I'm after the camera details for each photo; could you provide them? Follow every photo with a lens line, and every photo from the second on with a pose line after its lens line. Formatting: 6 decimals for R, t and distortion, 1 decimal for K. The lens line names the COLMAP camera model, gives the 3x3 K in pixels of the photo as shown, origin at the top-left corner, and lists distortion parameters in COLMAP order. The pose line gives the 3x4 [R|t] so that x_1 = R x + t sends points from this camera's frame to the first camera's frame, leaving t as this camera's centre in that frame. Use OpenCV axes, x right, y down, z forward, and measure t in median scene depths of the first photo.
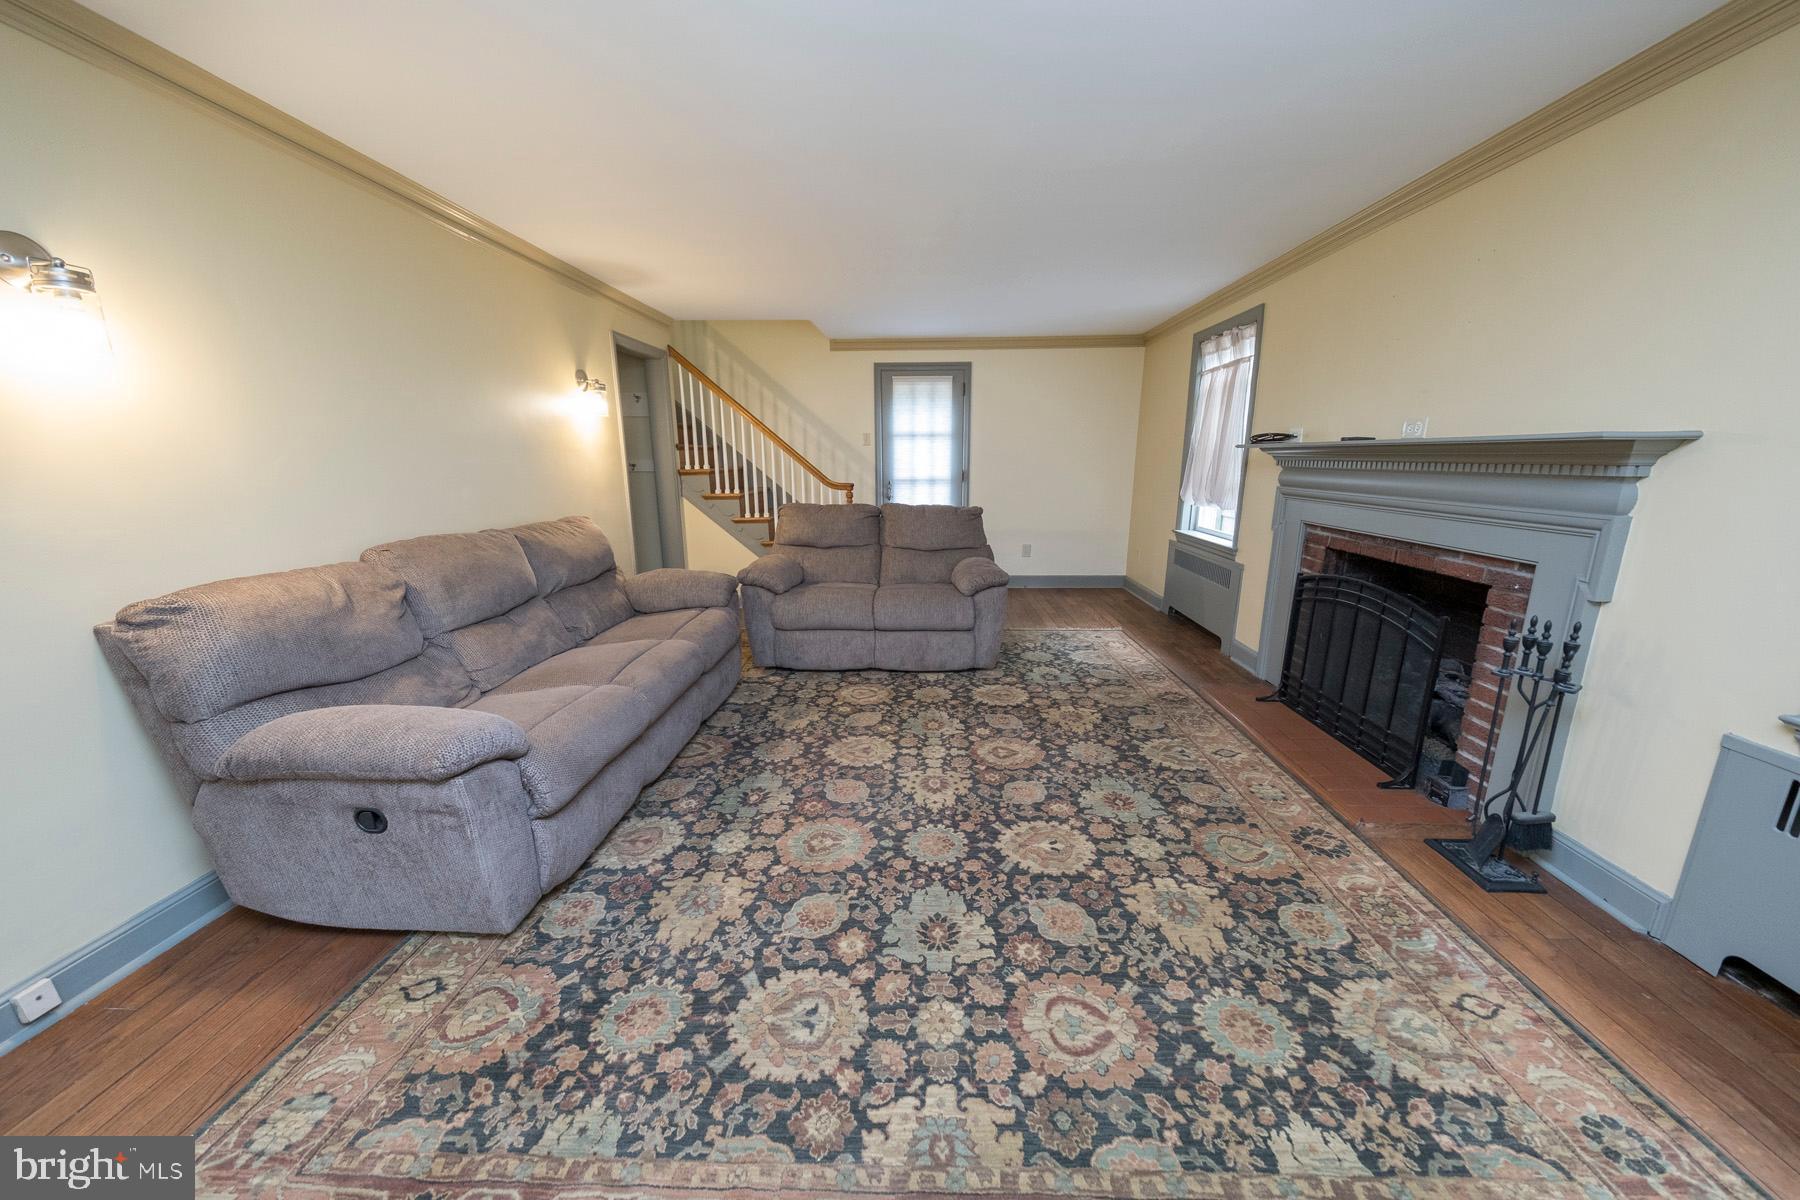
lens RADIAL K [[627.8, 0, 905.6], [0, 627.8, 596.8], [0, 0, 1]] dist [0.000415, -0.000164]
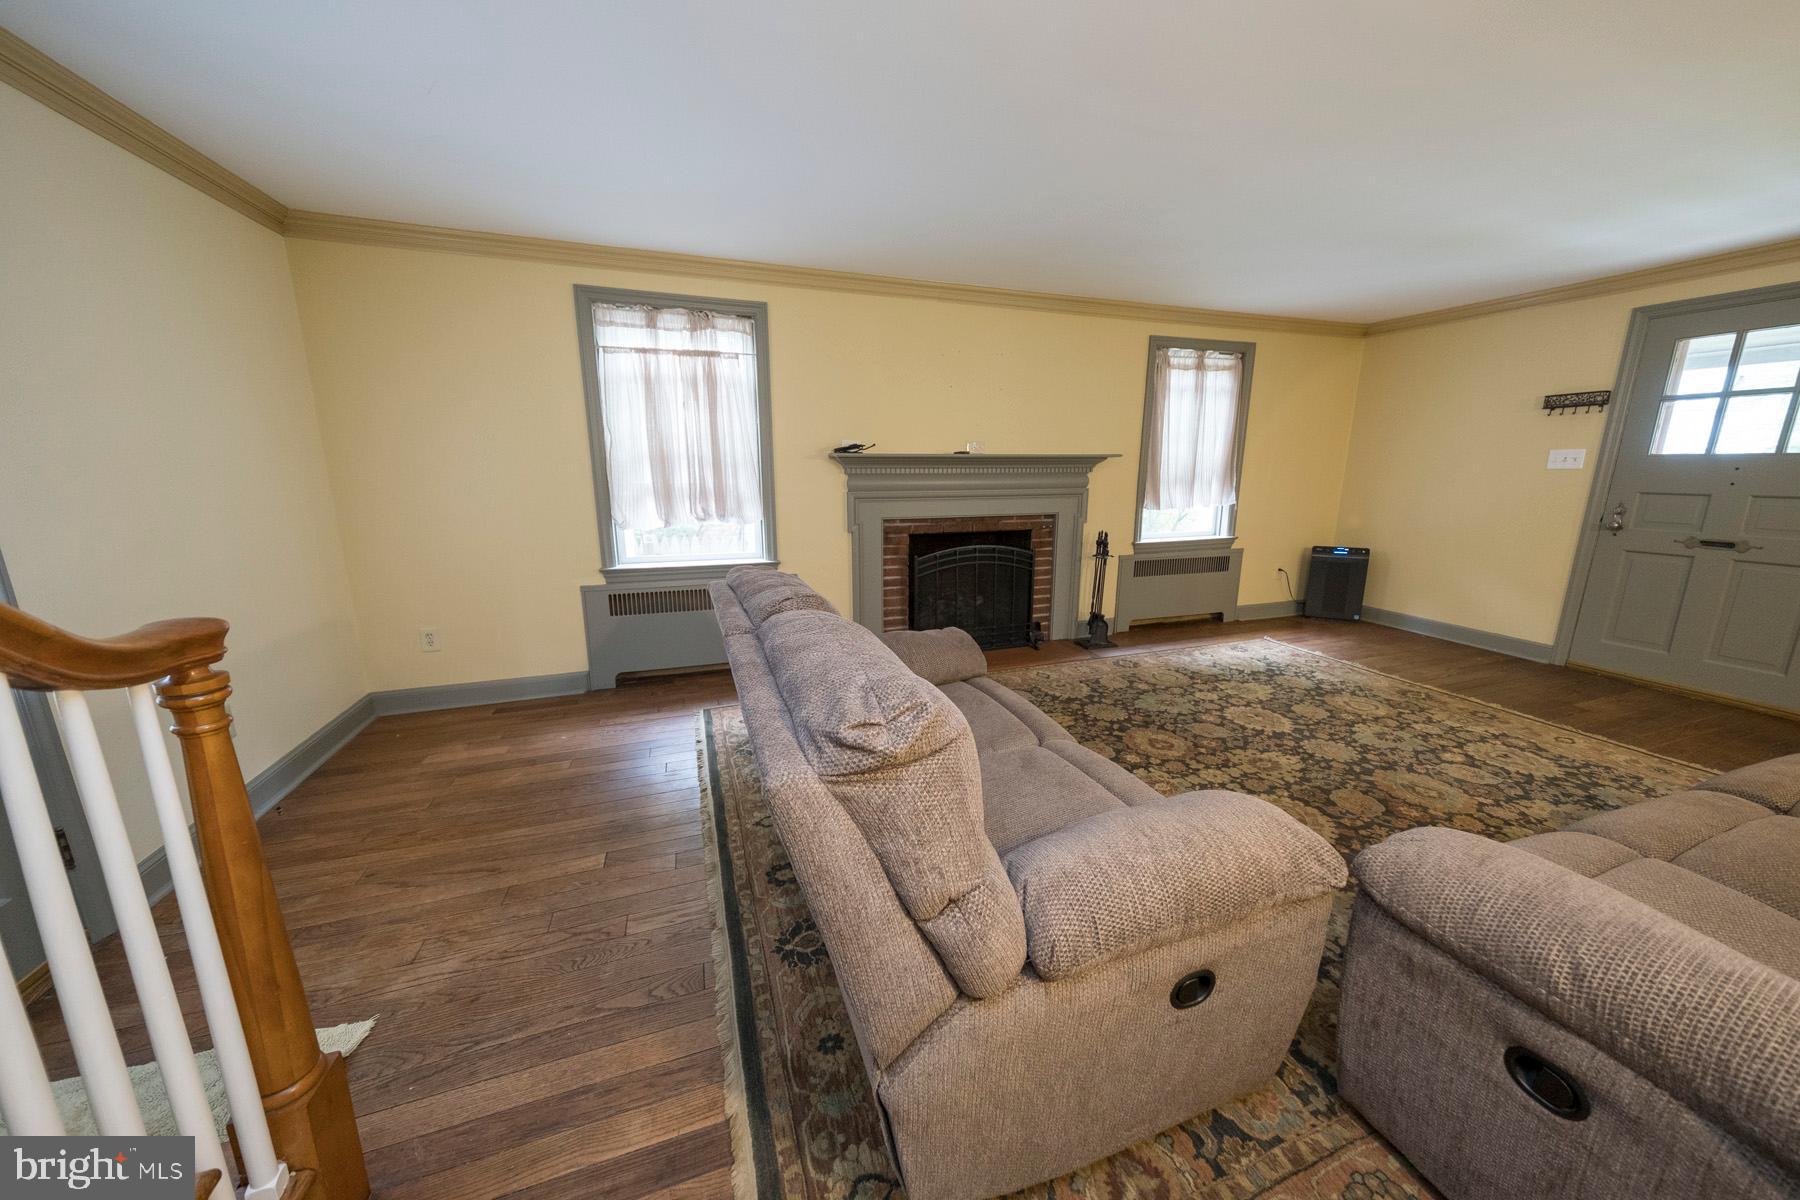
lens RADIAL K [[605.1, 0, 898.8], [0, 605.1, 596.1], [0, 0, 1]] dist [0.001663, -0.002213]
pose [[-0.366362, -0.197257, 0.909323, -0.756348], [0.206492, 0.935666, 0.286166, -0.496527], [-0.907271, 0.292608, -0.302060, 2.214474]]
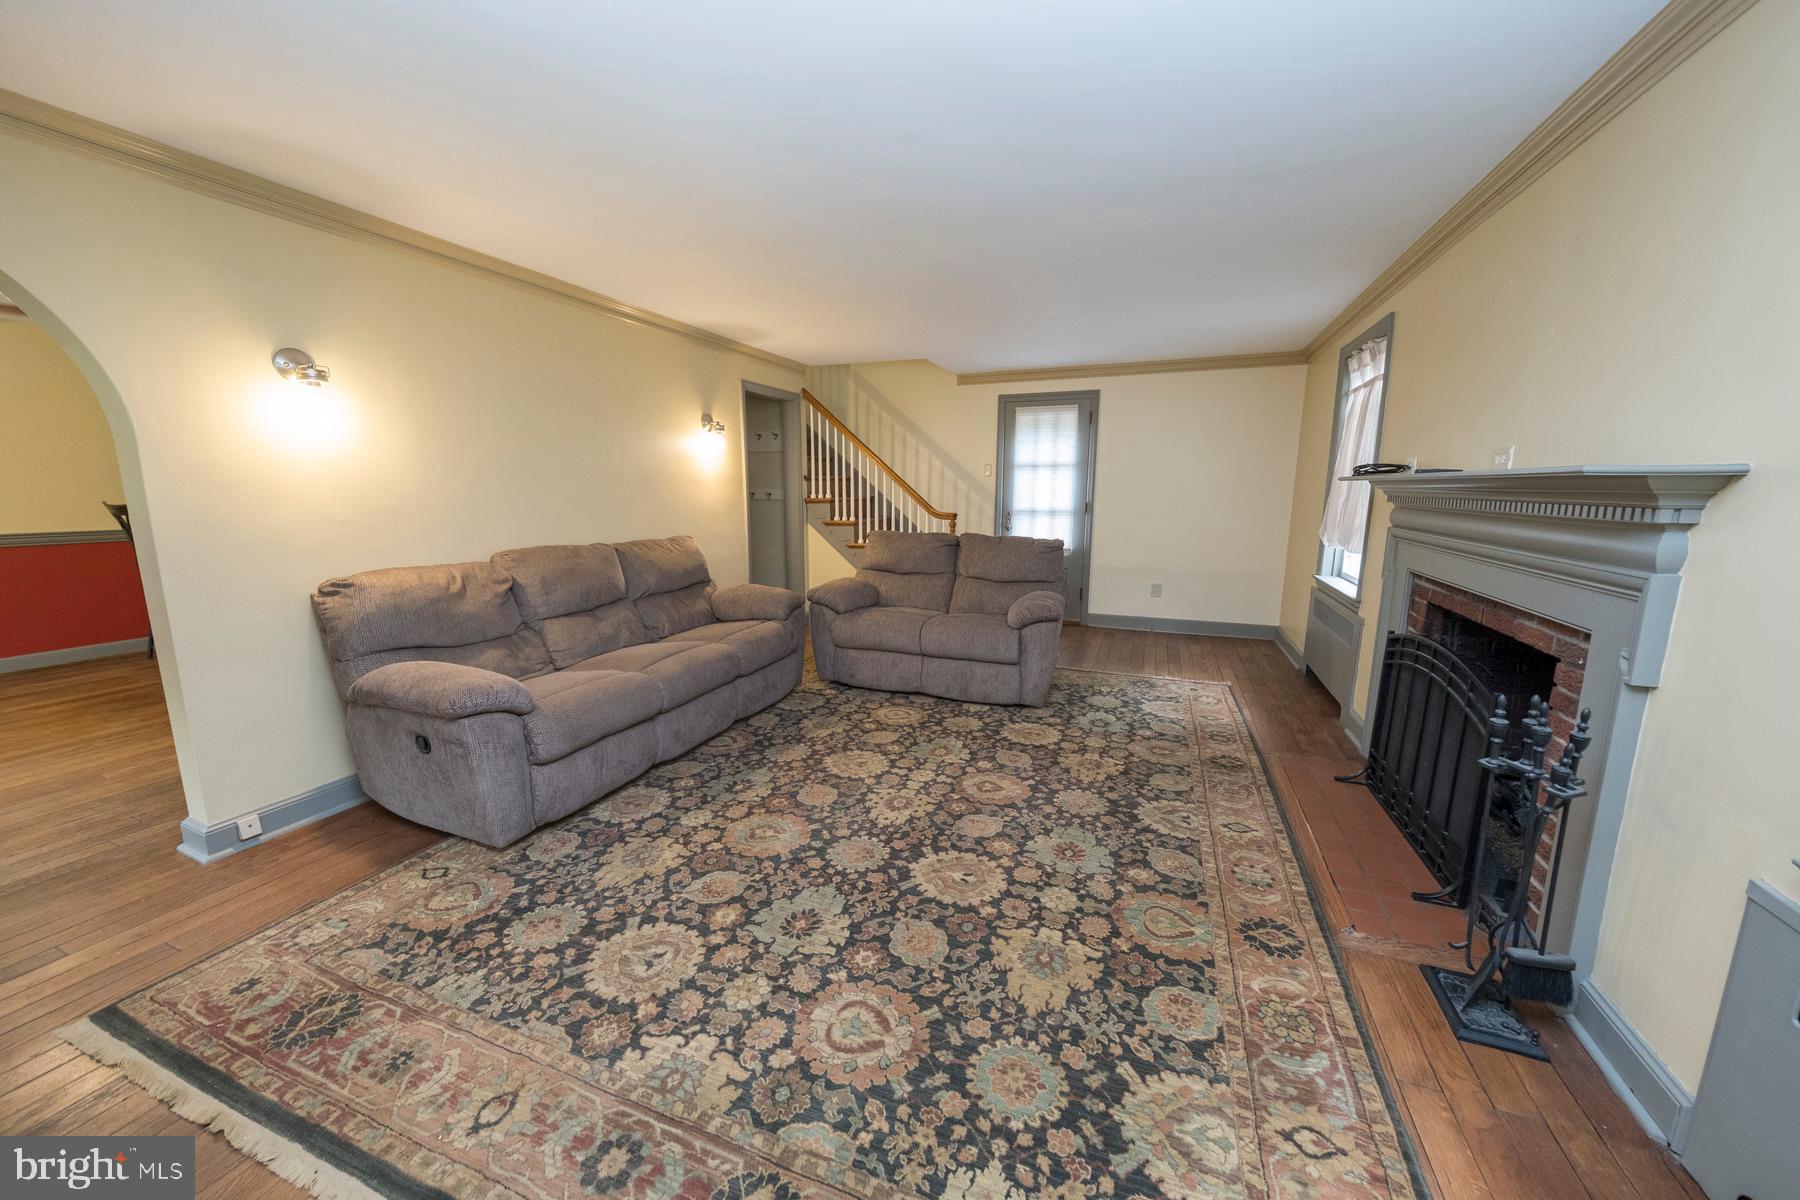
lens RADIAL K [[648.9, 0, 900.9], [0, 648.9, 595.2], [0, 0, 1]] dist [0.002153, -0.000205]
pose [[0.943026, 0.062029, -0.326887, 0.460918], [-0.079311, 0.996055, -0.039794, 0.000627], [0.323129, 0.063452, 0.944225, -0.032703]]
